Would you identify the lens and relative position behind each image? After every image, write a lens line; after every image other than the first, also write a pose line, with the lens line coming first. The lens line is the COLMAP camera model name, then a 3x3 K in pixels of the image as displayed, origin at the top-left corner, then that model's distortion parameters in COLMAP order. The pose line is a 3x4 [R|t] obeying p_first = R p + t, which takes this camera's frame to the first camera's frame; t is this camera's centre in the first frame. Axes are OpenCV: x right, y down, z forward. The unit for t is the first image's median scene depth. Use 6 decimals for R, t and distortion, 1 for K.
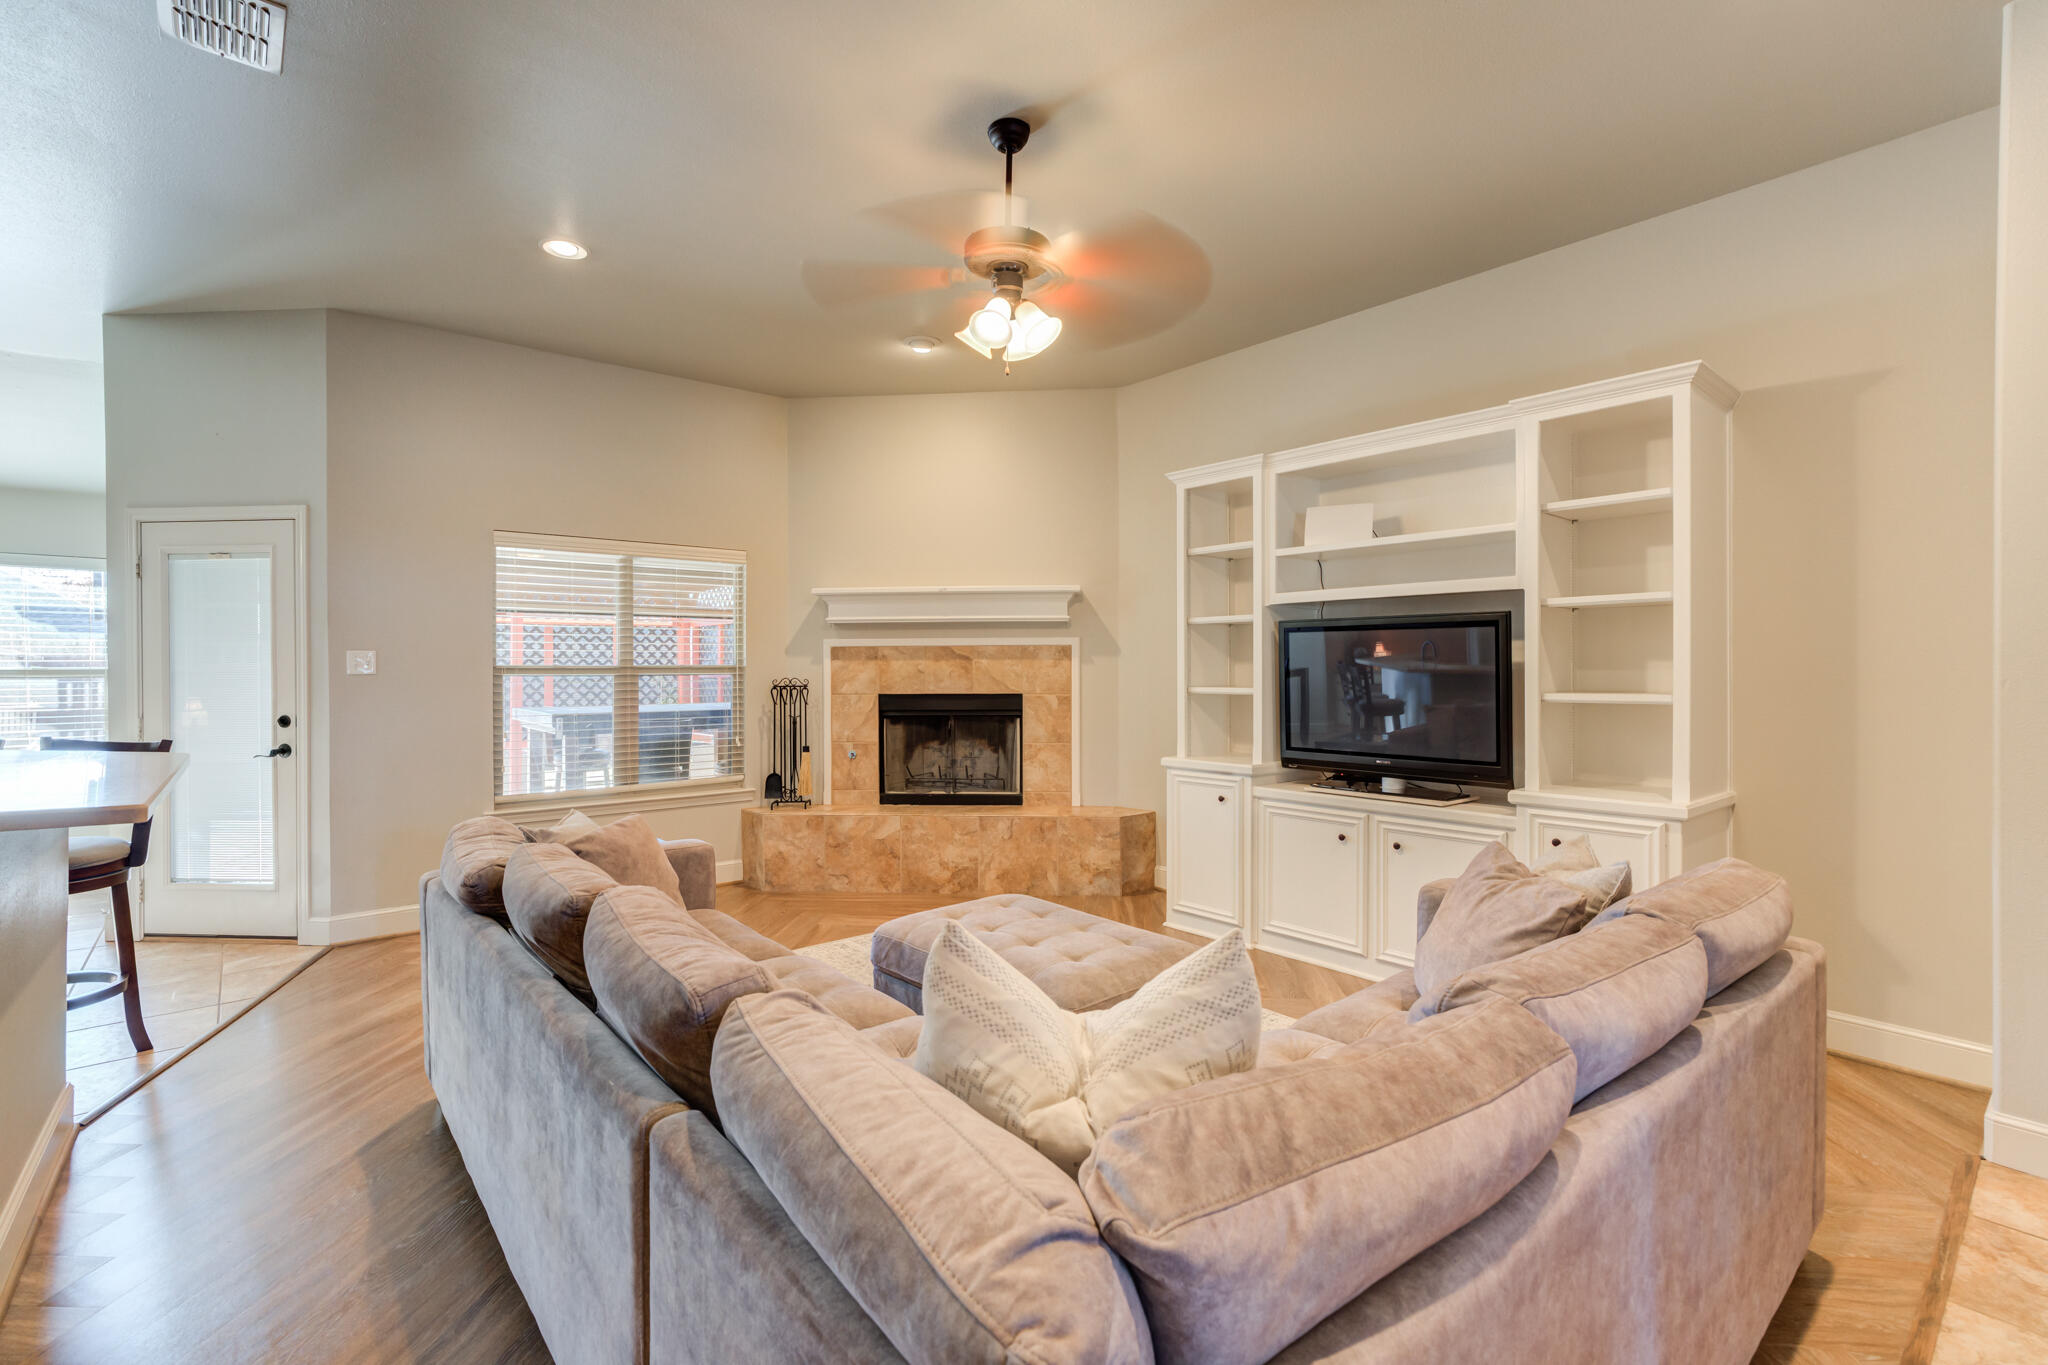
lens RADIAL K [[938.9, 0, 997.8], [0, 938.9, 660.6], [0, 0, 1]] dist [-0.000432, 0.007574]
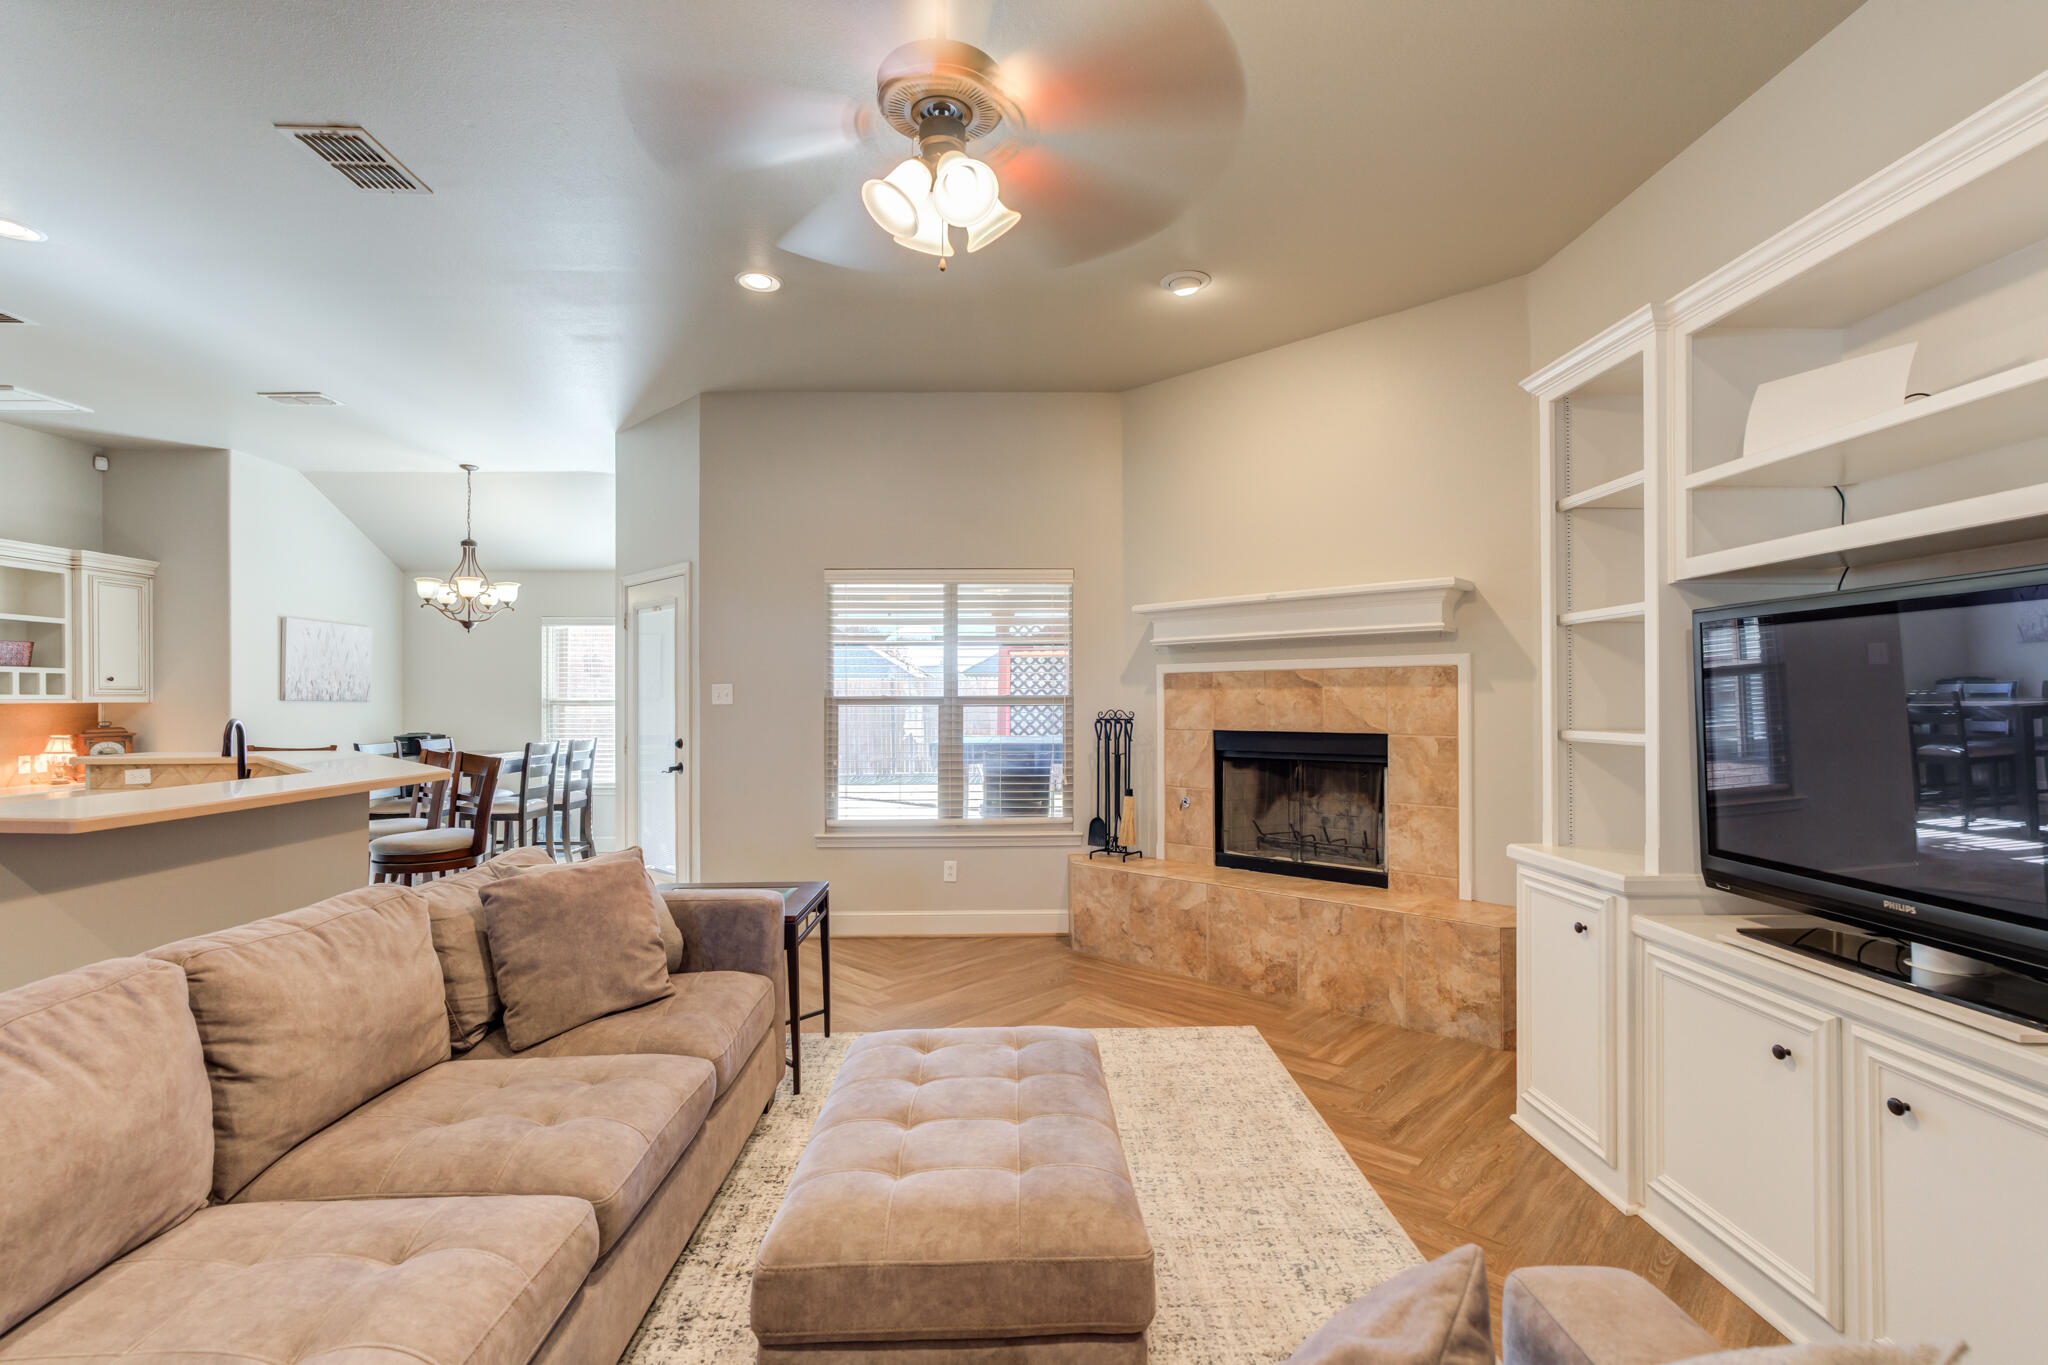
lens RADIAL K [[938.9, 0, 1000.7], [0, 938.9, 689.0], [0, 0, 1]] dist [-0.000432, 0.007574]
pose [[0.779561, -0.007435, -0.626282, 0.259123], [0.007725, 0.999968, -0.002255, 0.000353], [0.626278, -0.003080, 0.779593, 0.269203]]
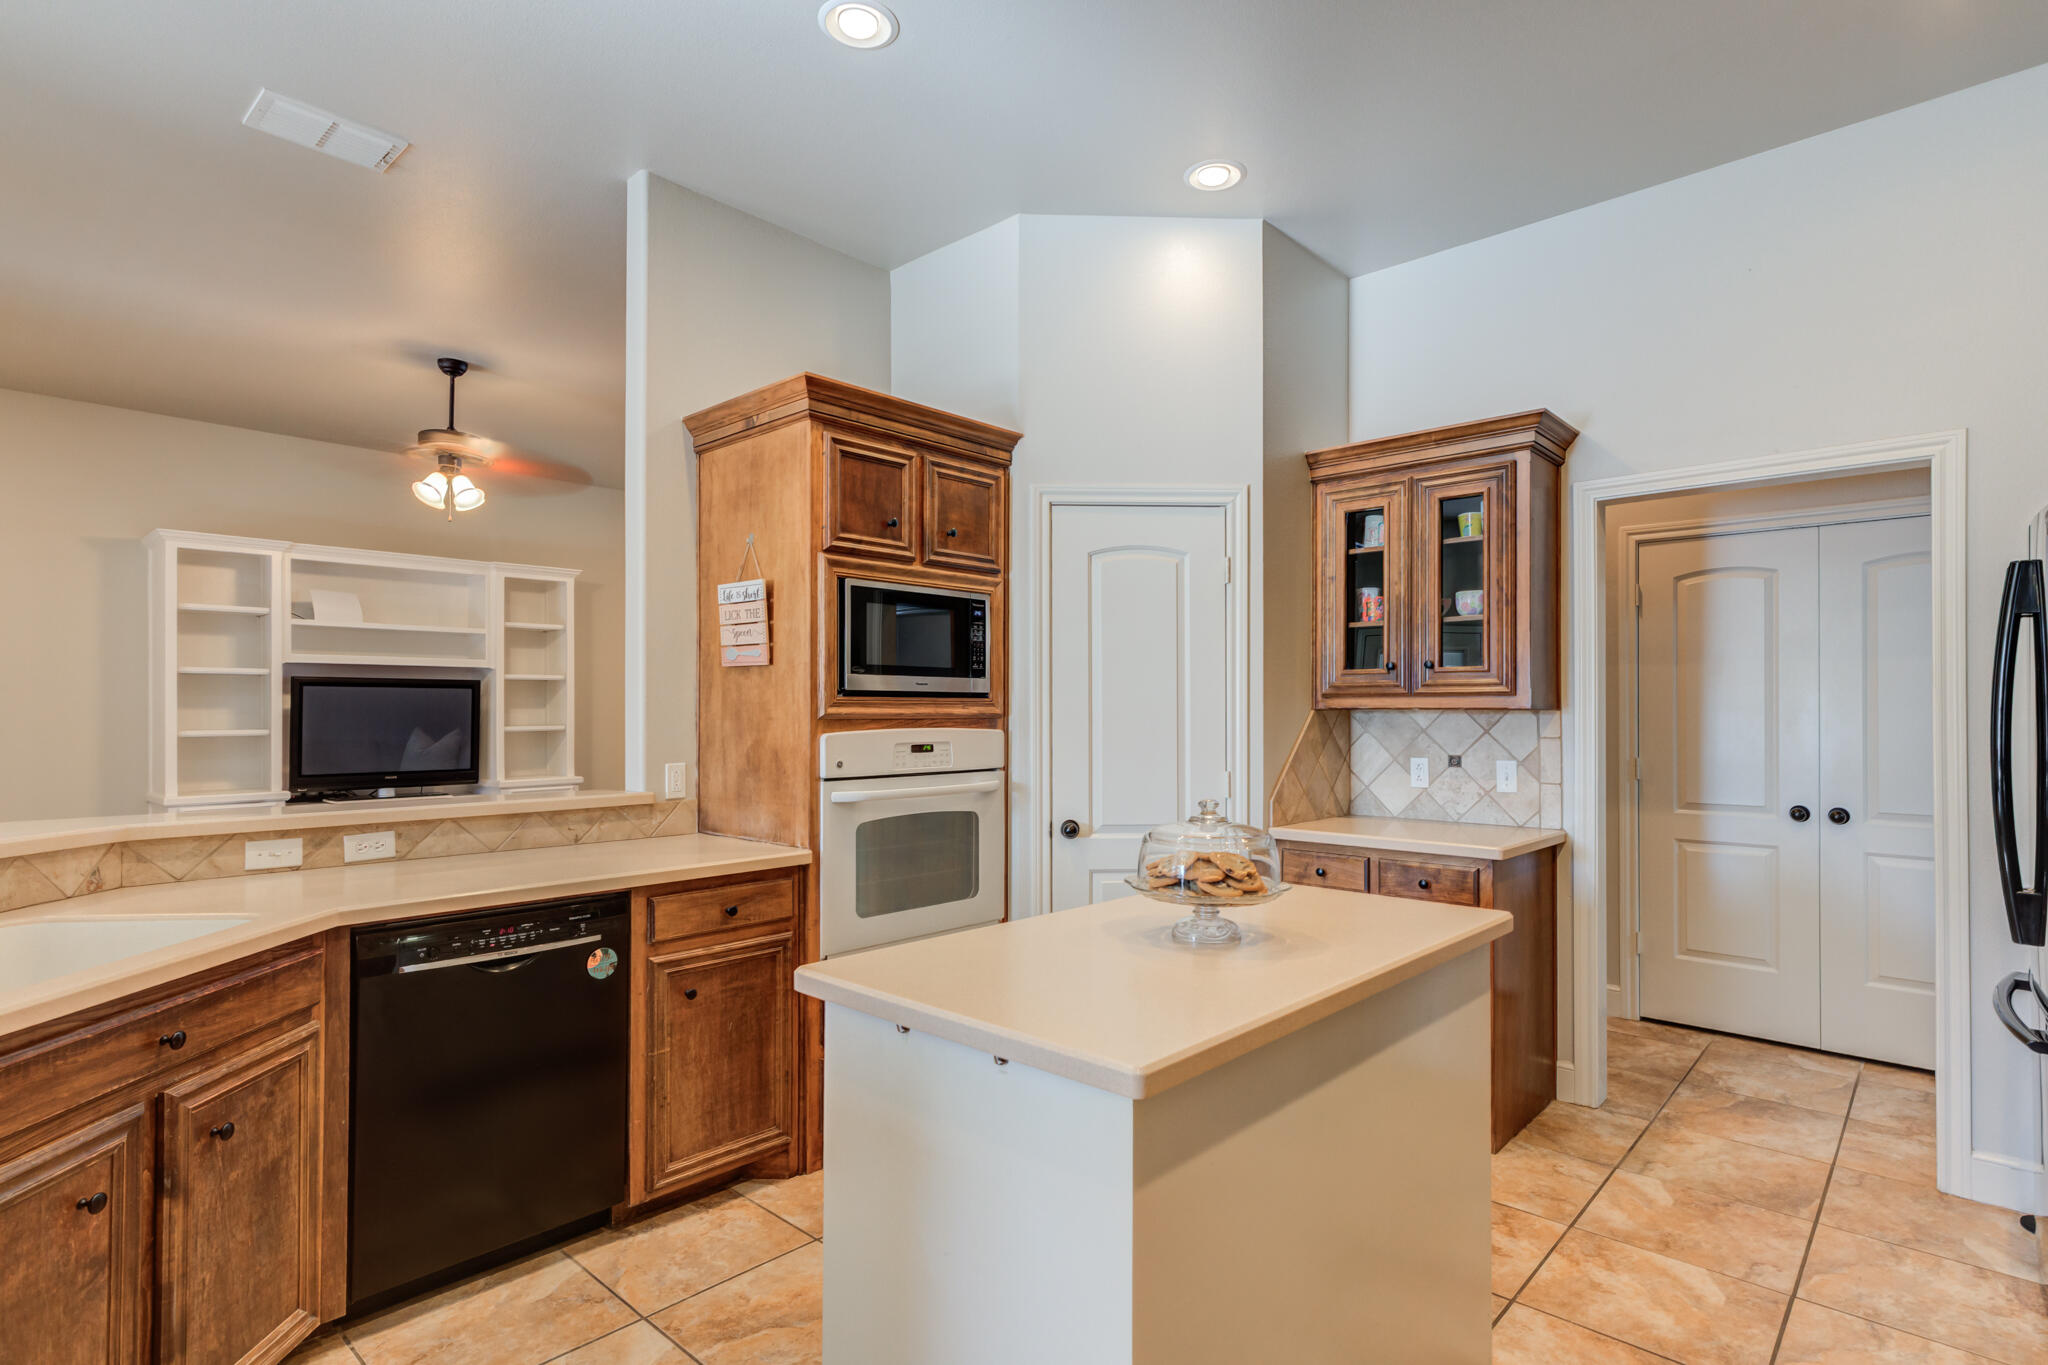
lens RADIAL K [[1042.0, 0, 1068.0], [0, 1042.0, 697.8], [0, 0, 1]] dist [0.004357, 0.001990]
pose [[-0.170019, 0.015345, 0.985321, -1.005740], [-0.007279, 0.999832, -0.016827, 0.004016], [-0.985414, -0.010033, -0.169879, 0.163206]]
